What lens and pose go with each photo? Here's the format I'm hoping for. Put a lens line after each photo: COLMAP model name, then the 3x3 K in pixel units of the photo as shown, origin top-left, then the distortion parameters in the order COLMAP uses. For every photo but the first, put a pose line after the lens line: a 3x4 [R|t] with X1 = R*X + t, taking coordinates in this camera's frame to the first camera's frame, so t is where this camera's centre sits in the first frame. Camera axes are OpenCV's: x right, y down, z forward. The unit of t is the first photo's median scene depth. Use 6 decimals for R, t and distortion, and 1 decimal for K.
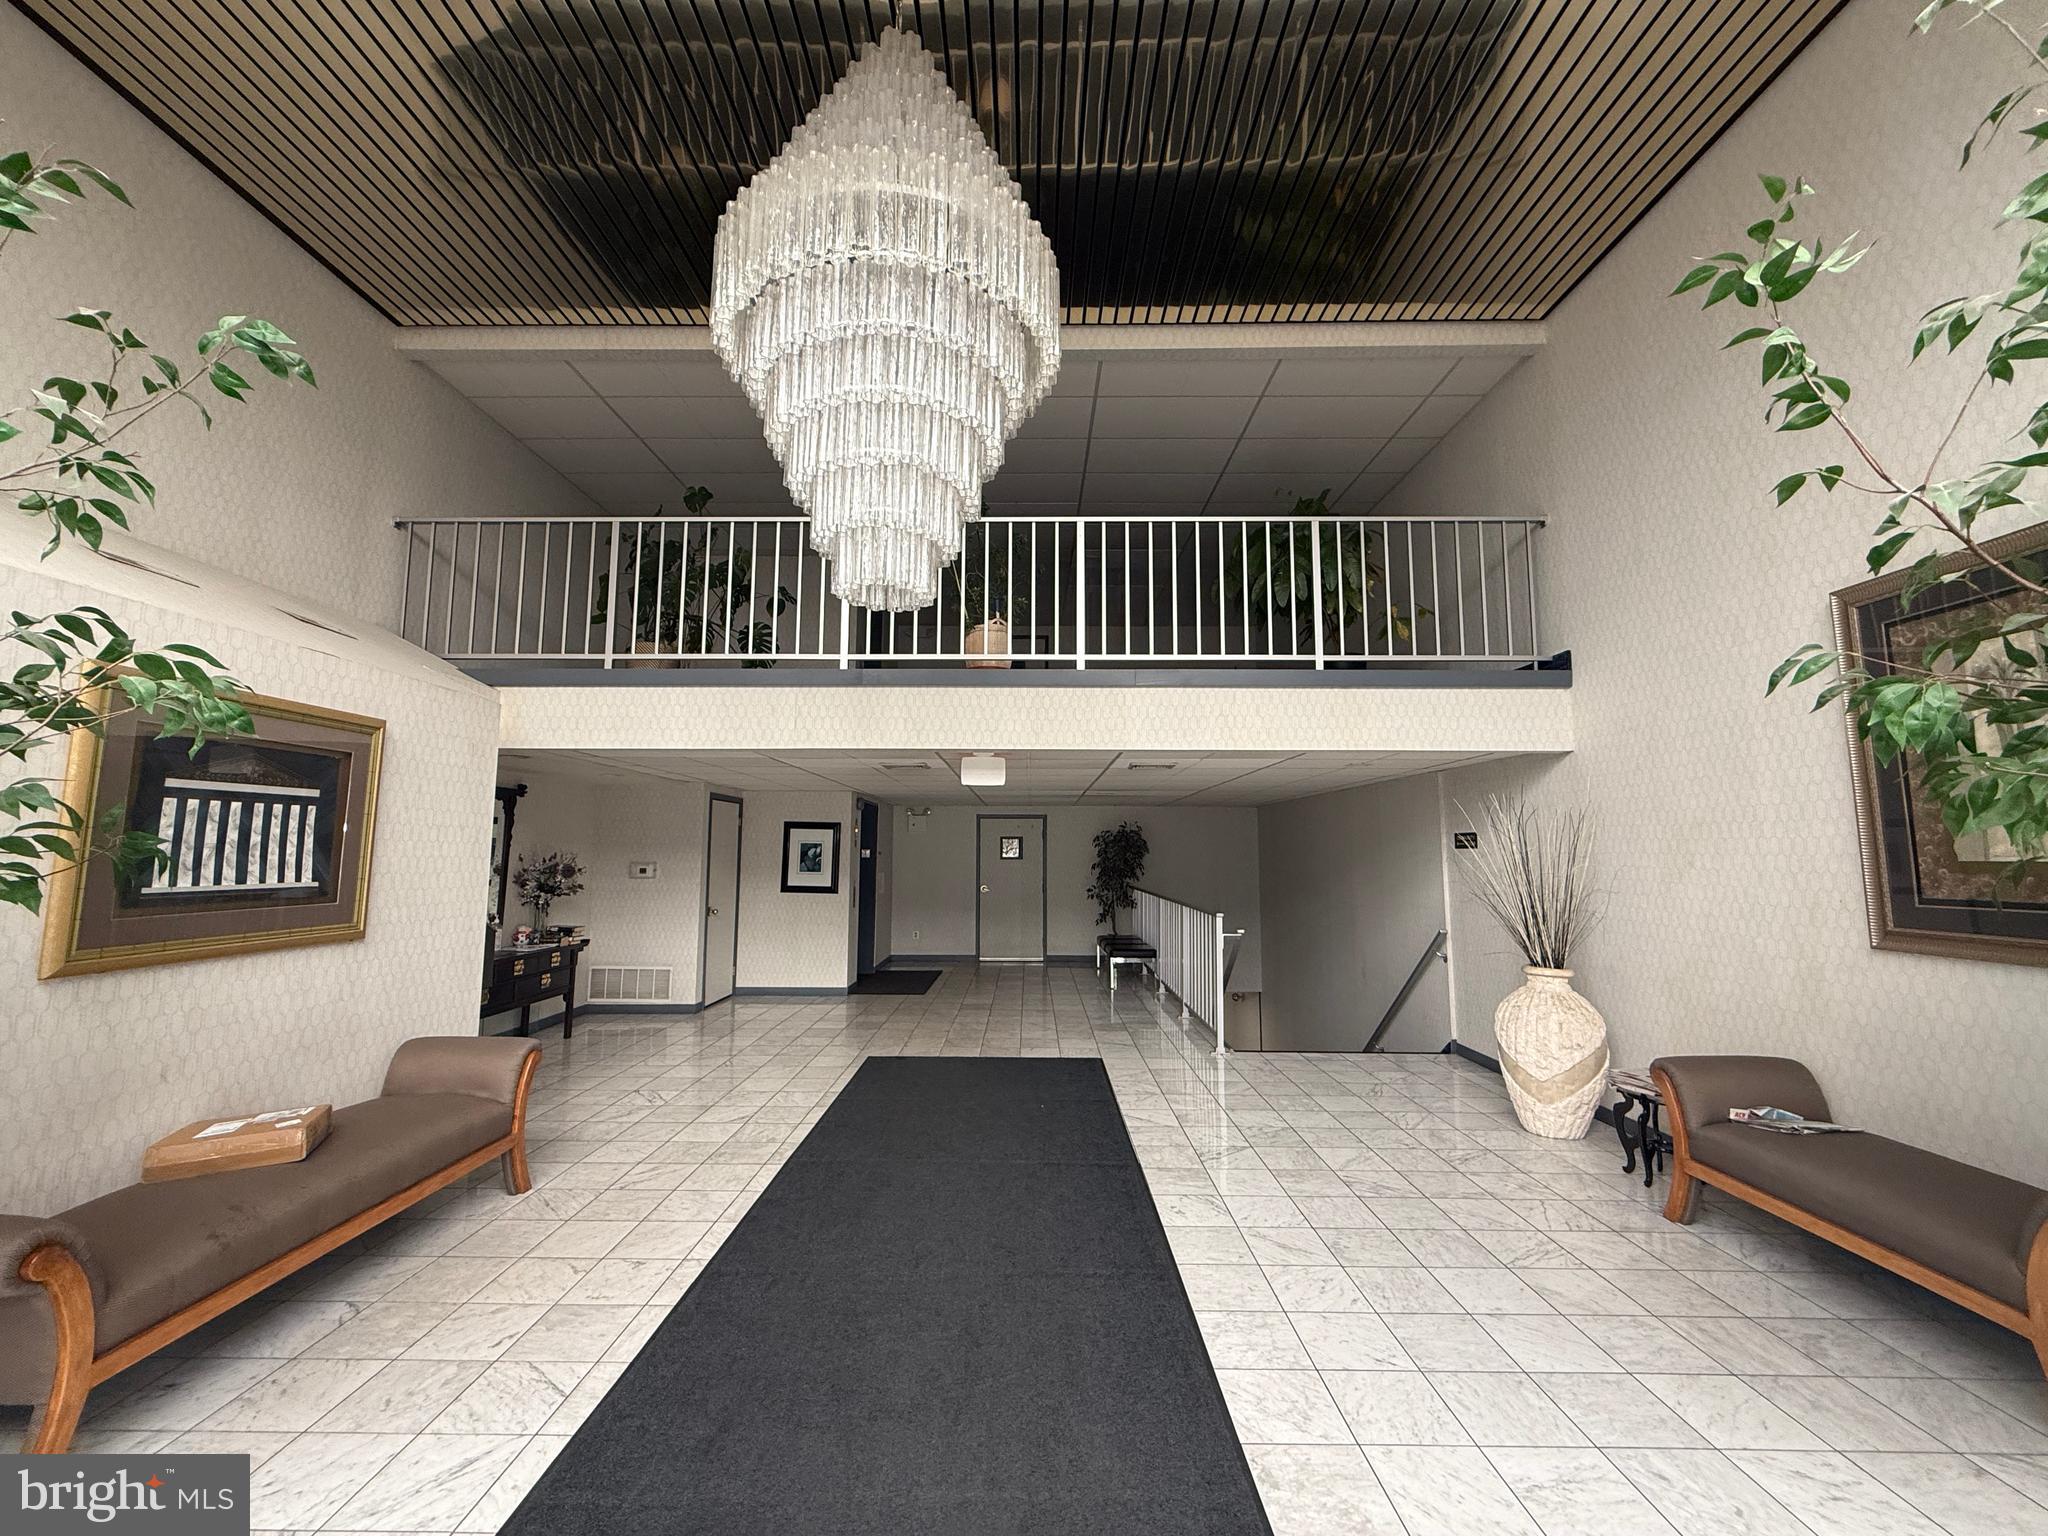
lens RADIAL K [[812.9, 0, 1024.0], [0, 812.9, 768.0], [0, 0, 1]] dist [-0.001306, -0.000375]
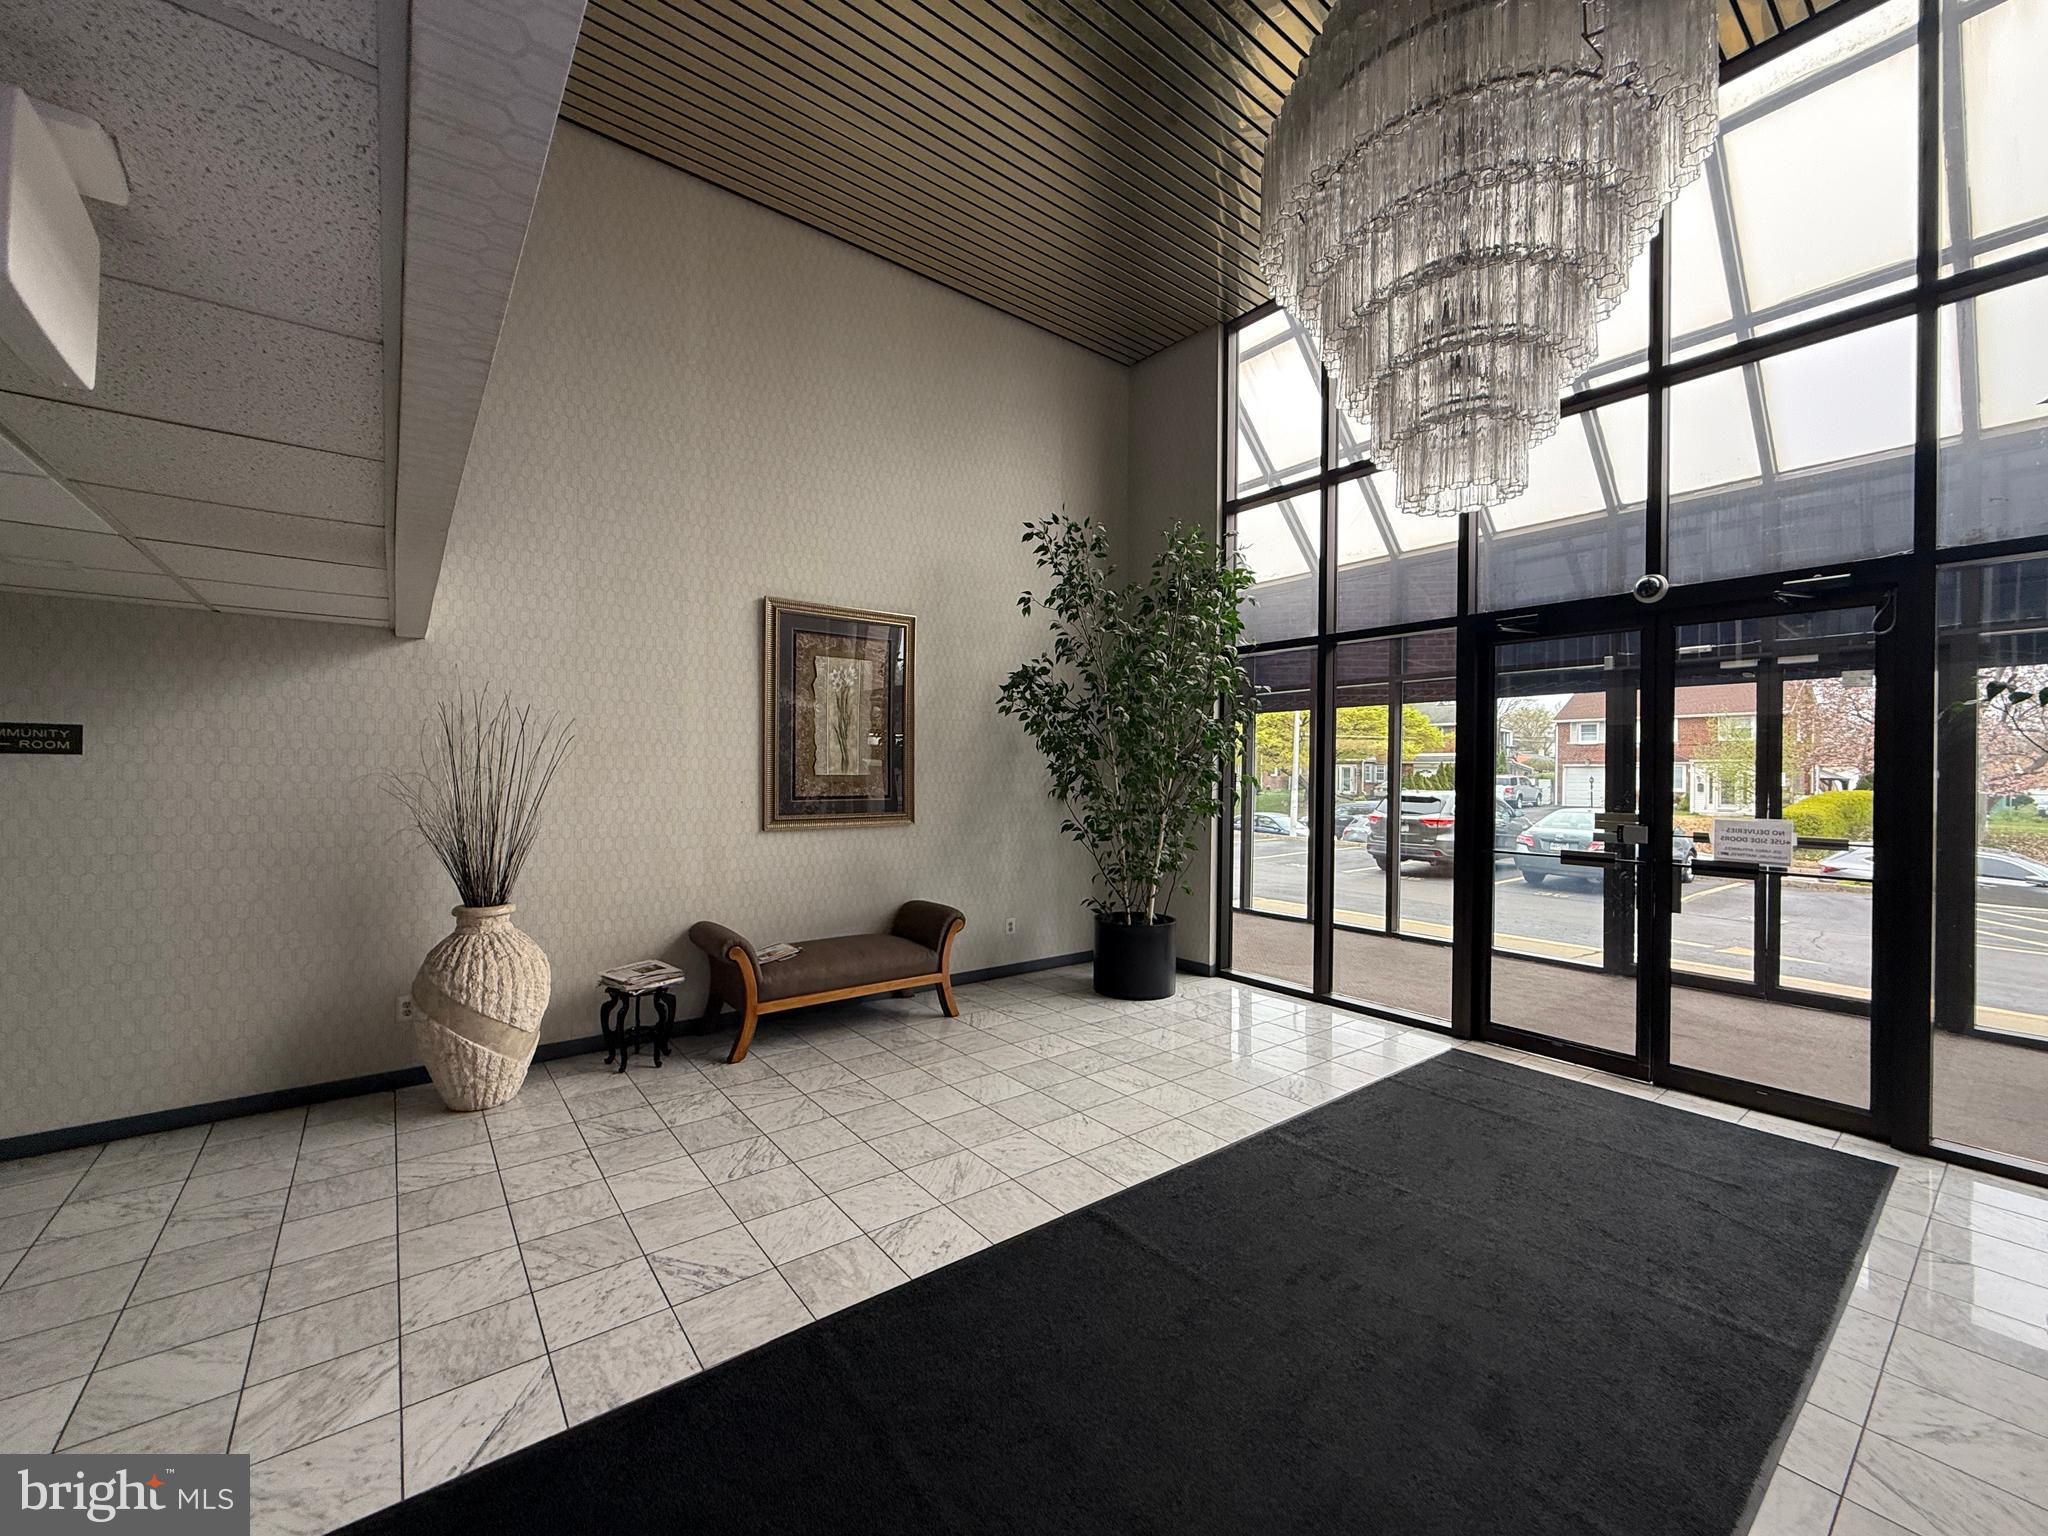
lens RADIAL K [[812.9, 0, 1024.0], [0, 812.9, 768.0], [0, 0, 1]] dist [-0.001306, -0.000375]
pose [[-0.619813, -0.012381, 0.784652, -0.402998], [-0.097149, 0.993395, -0.061066, 0.123303], [-0.778713, -0.114078, -0.616922, 1.308639]]
